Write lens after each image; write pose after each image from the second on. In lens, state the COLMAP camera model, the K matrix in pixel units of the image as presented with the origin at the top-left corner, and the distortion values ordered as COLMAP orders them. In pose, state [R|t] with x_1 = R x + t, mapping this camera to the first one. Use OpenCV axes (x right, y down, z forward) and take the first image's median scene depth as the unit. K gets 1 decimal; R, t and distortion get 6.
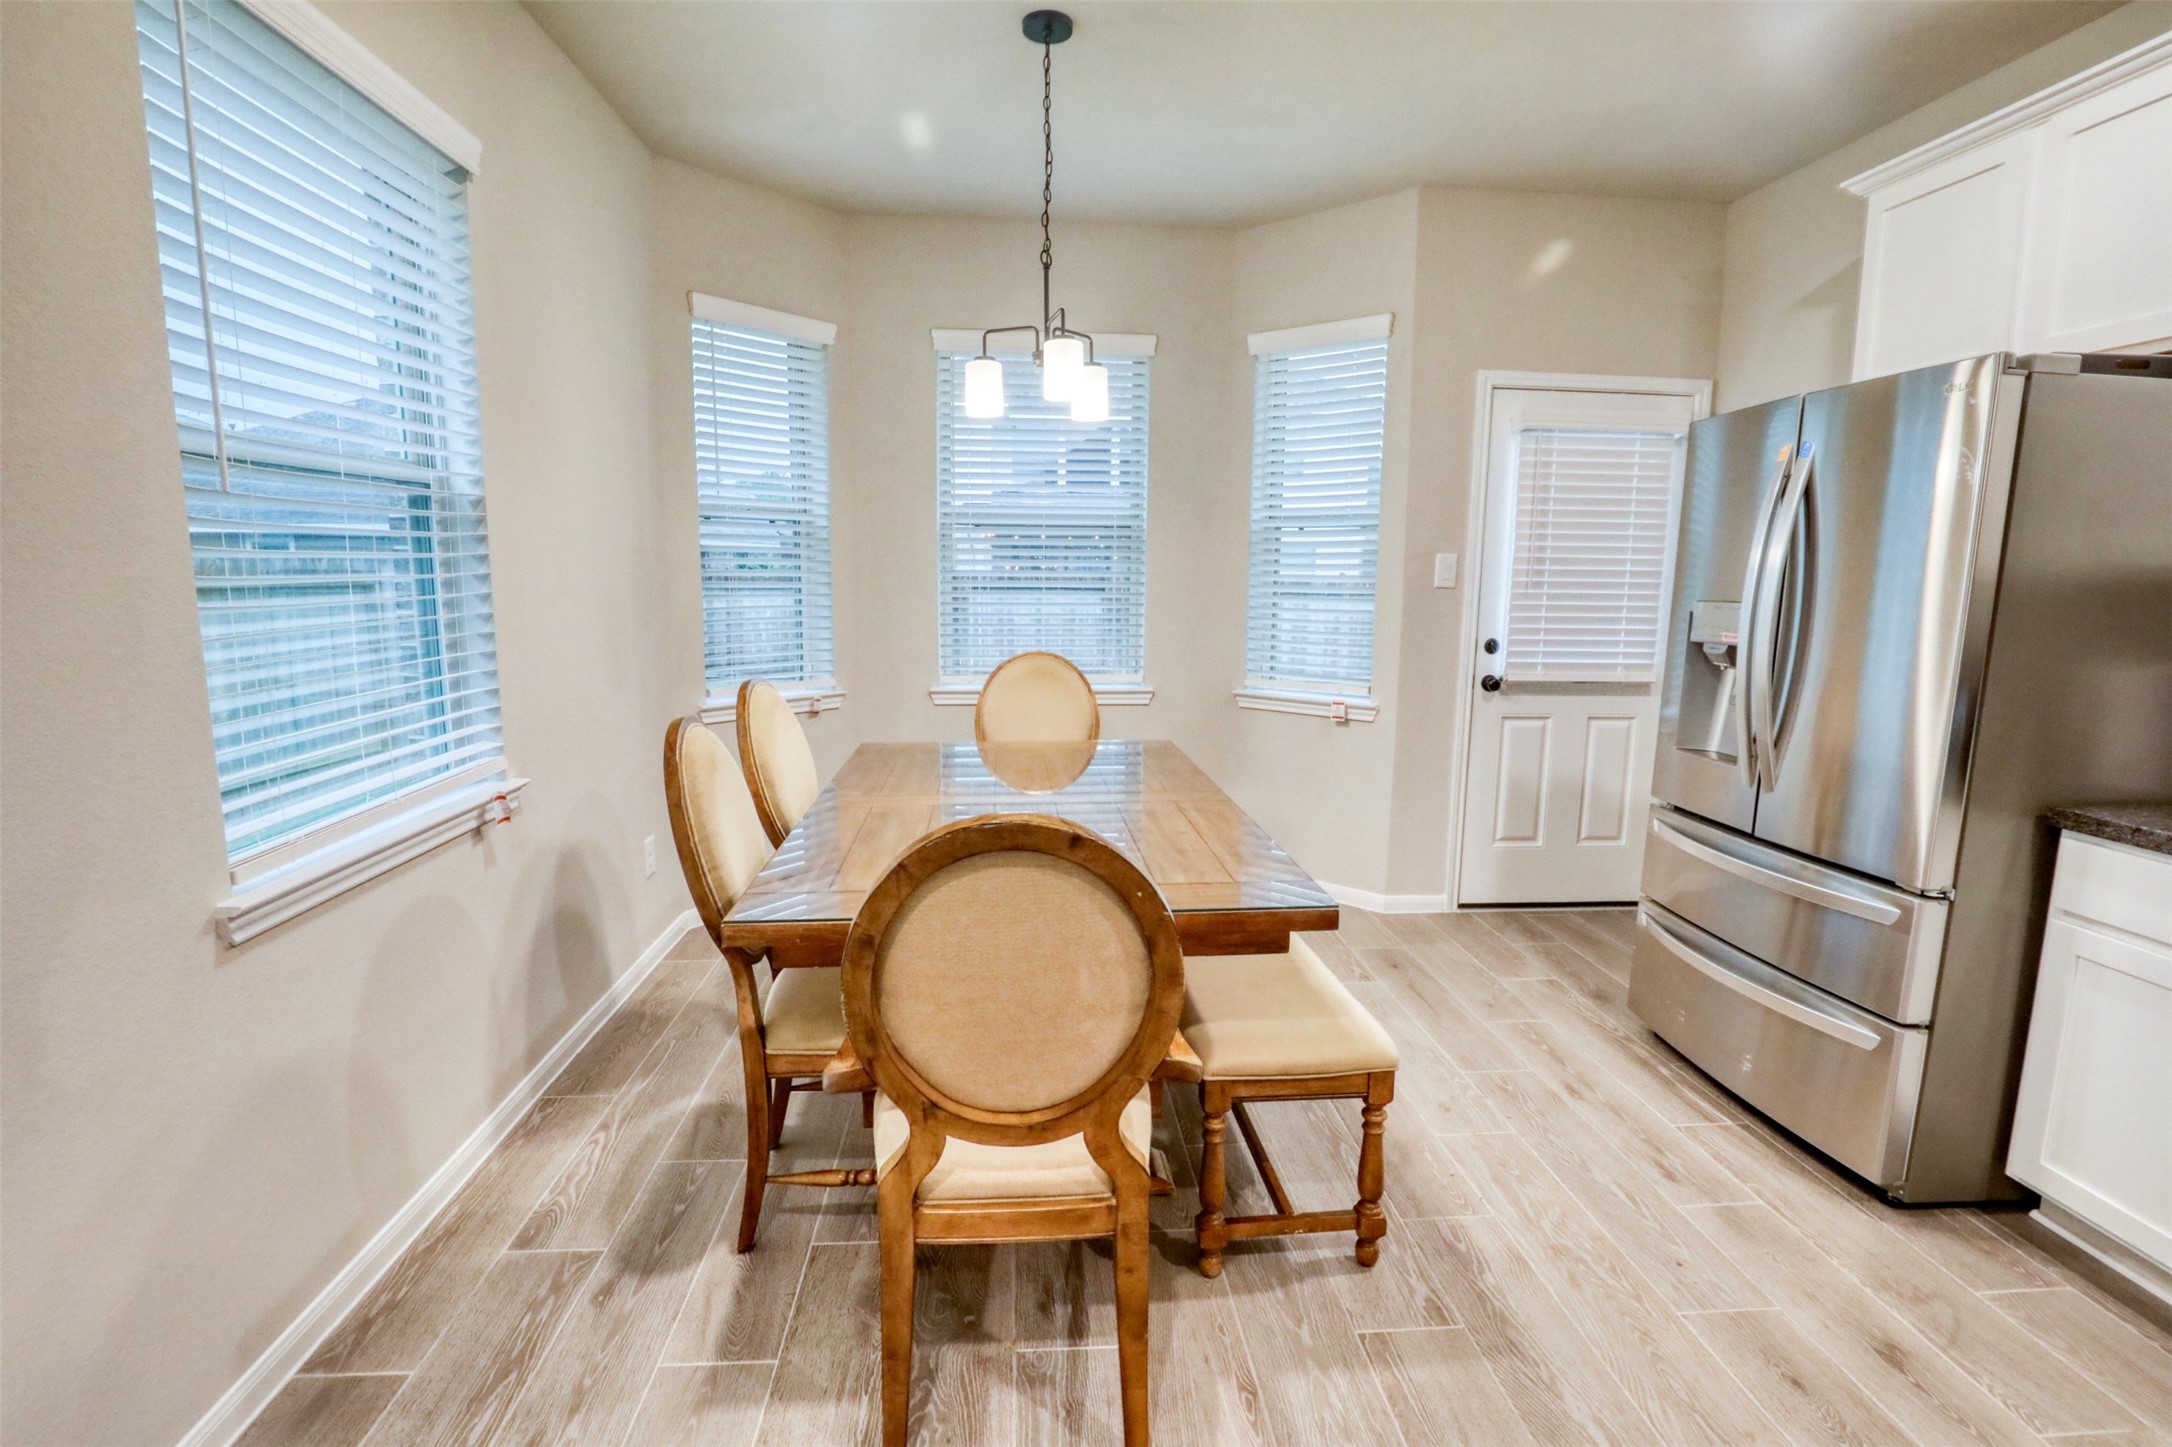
lens RADIAL K [[987.2, 0, 1075.0], [0, 987.2, 713.7], [0, 0, 1]] dist [-0.025175, 0.000729]
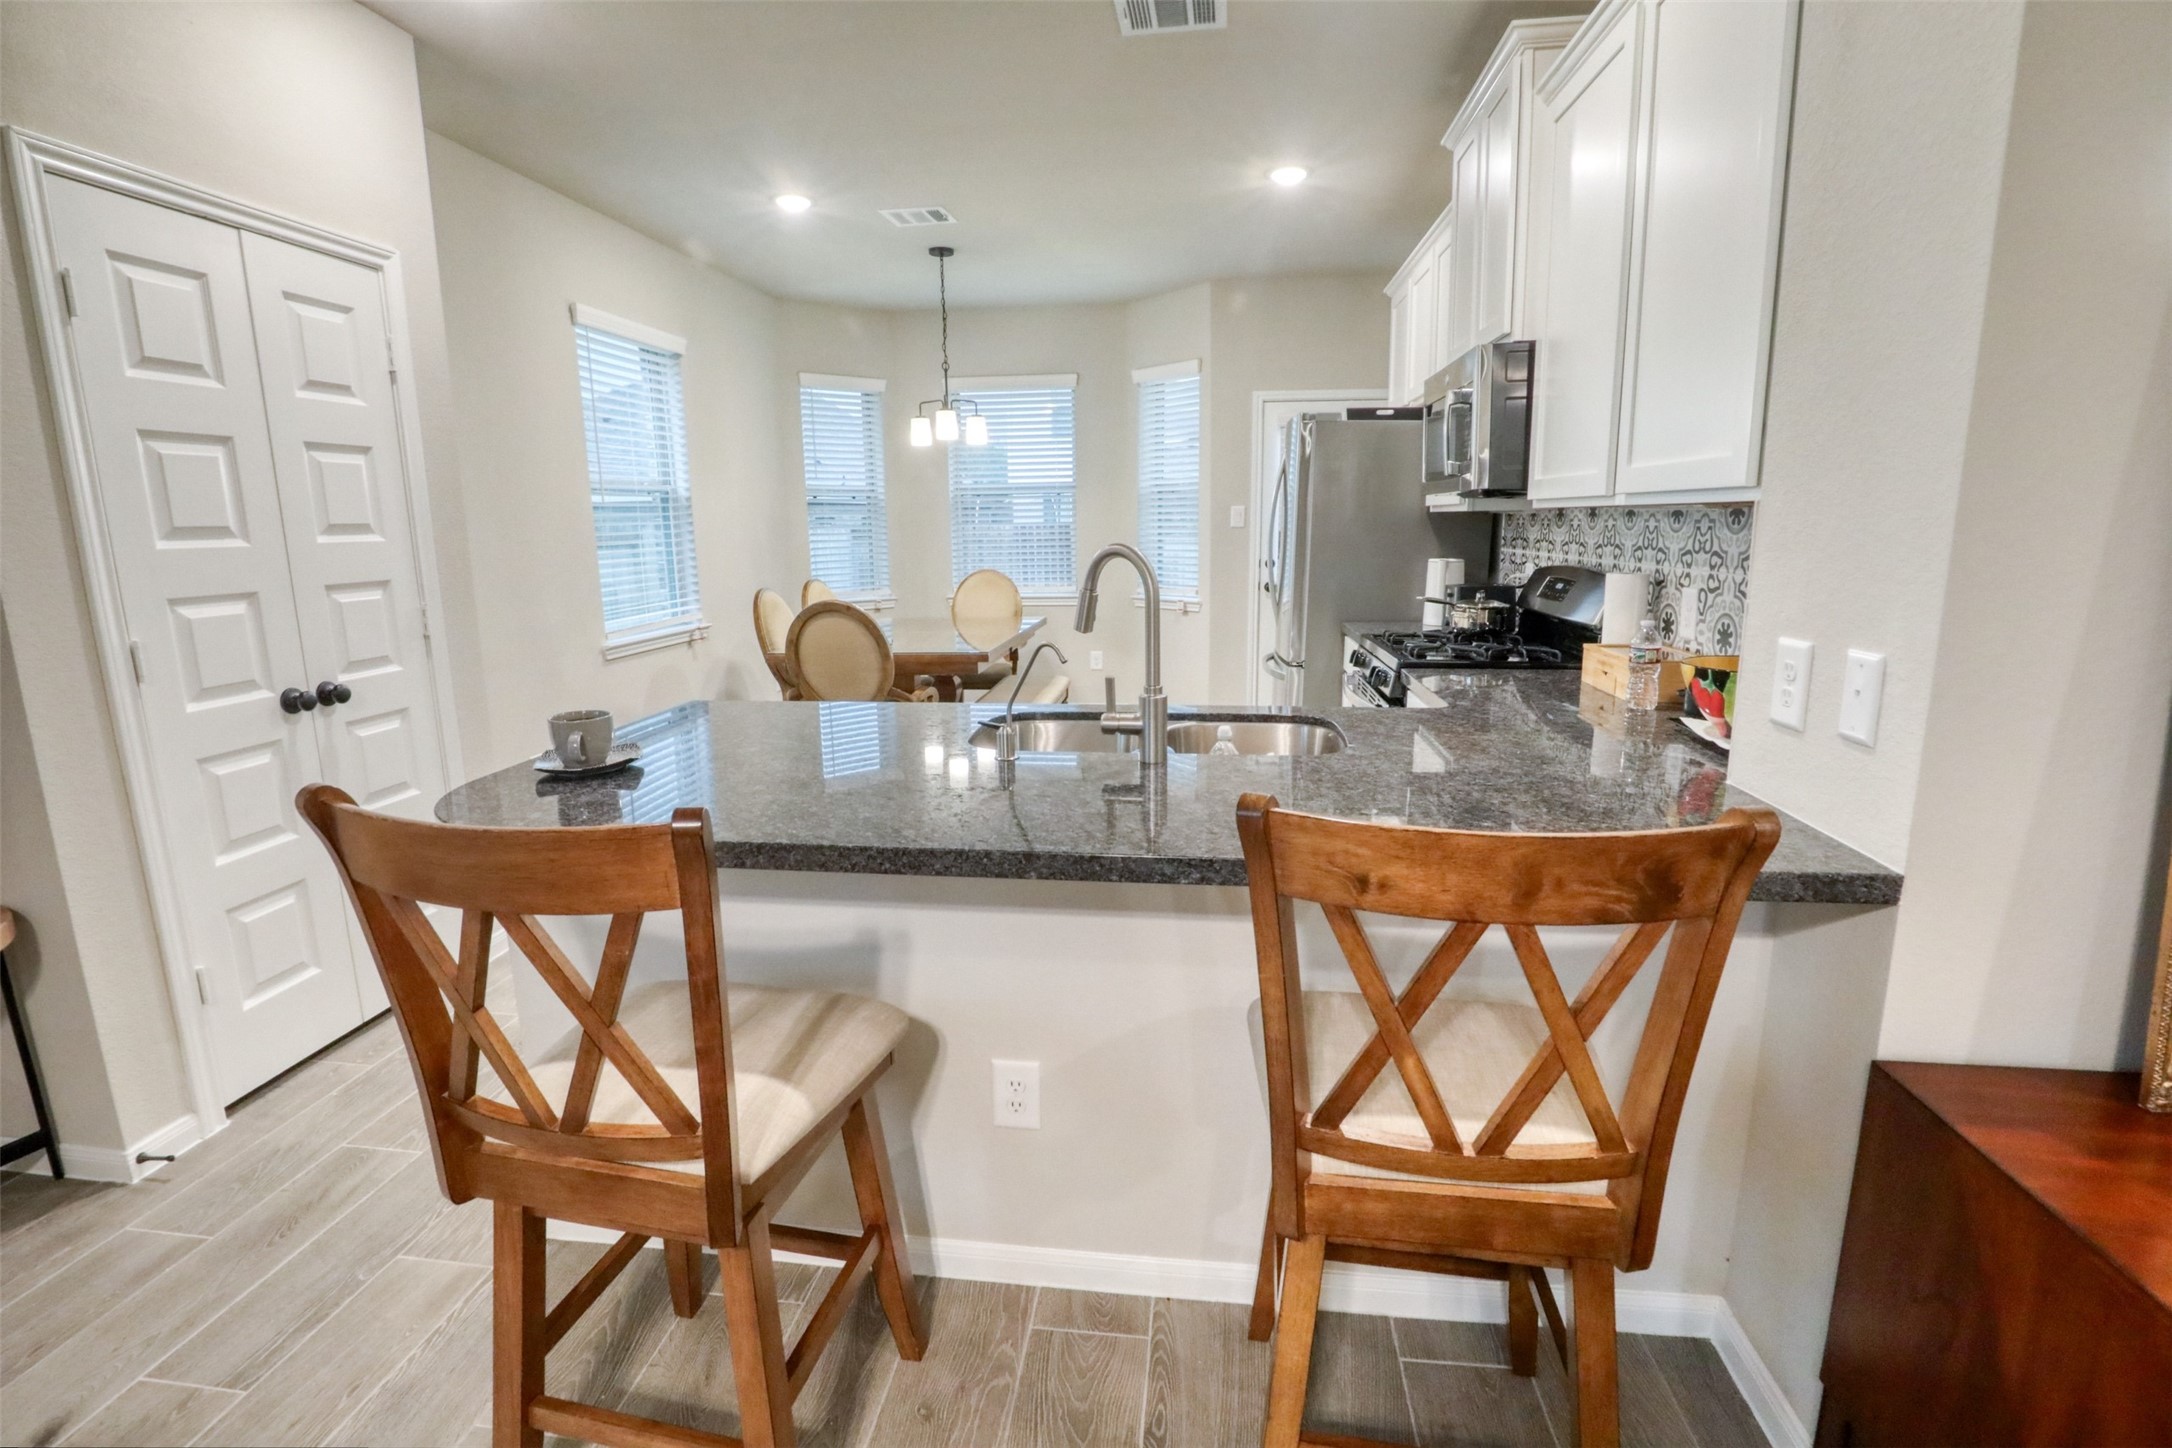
lens RADIAL K [[994.7, 0, 1080.0], [0, 994.7, 711.5], [0, 0, 1]] dist [-0.037510, 0.006667]
pose [[0.980491, 0.014790, -0.196006, 0.739623], [-0.005849, 0.998919, 0.046116, 0.167028], [0.196476, -0.044070, 0.979518, -1.092111]]
